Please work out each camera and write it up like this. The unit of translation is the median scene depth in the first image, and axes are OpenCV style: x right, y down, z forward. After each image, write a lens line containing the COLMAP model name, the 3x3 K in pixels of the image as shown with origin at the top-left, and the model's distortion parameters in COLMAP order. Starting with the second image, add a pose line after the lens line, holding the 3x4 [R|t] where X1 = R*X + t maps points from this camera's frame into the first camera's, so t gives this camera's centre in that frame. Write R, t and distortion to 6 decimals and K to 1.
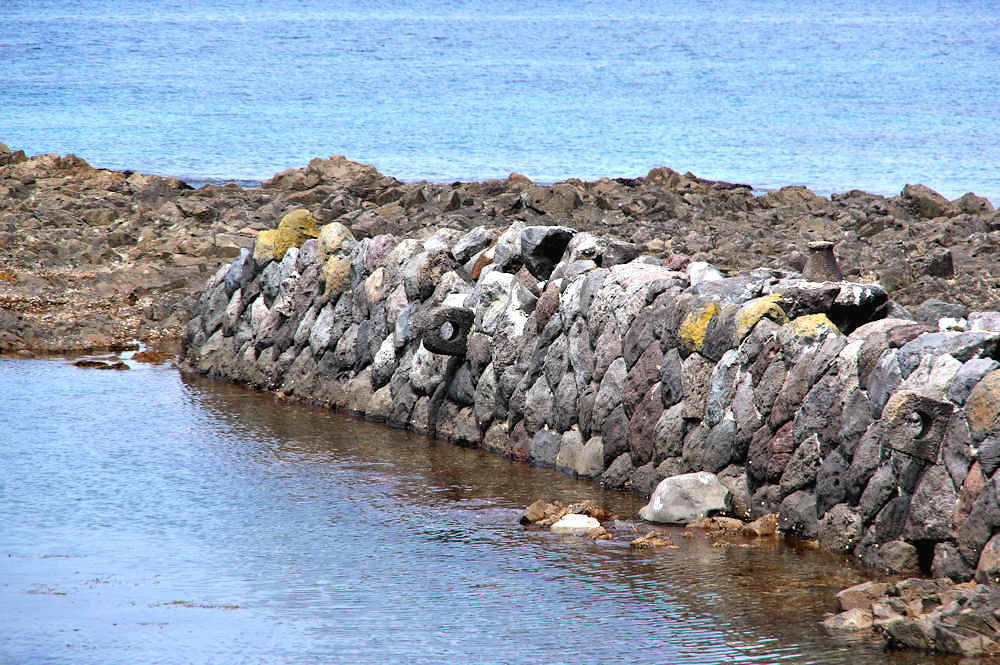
lens RADIAL K [[5833.9, 0, 500.1], [0, 5833.9, 332.9], [0, 0, 1]] dist [0.101481, 0.000000]
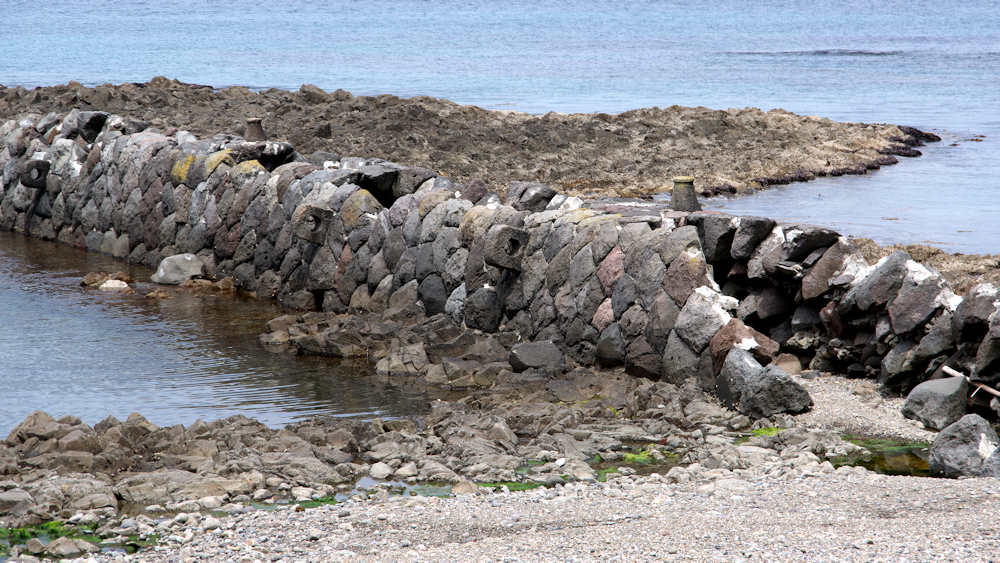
lens RADIAL K [[3482.8, 0, 499.7], [0, 3482.8, 281.3], [0, 0, 1]] dist [-0.218692, 0.000000]
pose [[0.991756, -0.027592, 0.125138, -0.002380], [0.023317, 0.999098, 0.035499, -0.002082], [-0.126004, -0.032289, 0.991504, -0.022182]]
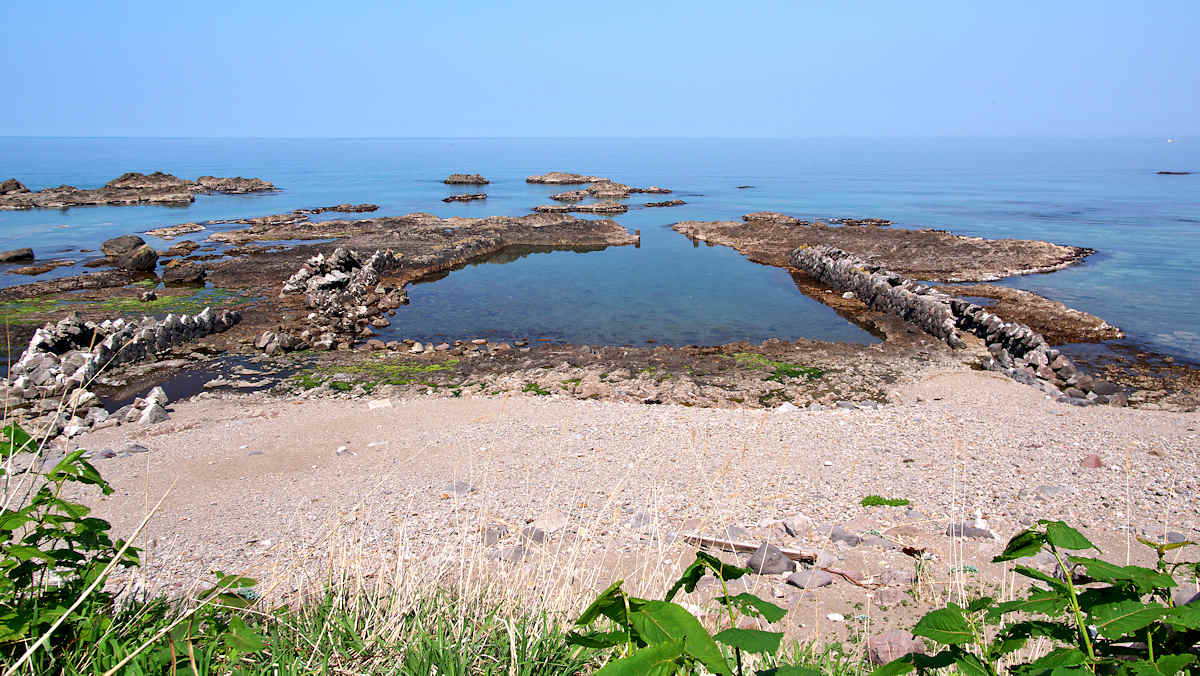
lens RADIAL K [[953.6, 0, 600.4], [0, 953.6, 338.1], [0, 0, 1]] dist [-0.001032, -0.000054]
pose [[0.964714, 0.036473, -0.260761, 0.044737], [-0.002638, 0.991649, 0.128943, -0.075984], [0.263286, -0.123705, 0.956754, -0.305495]]
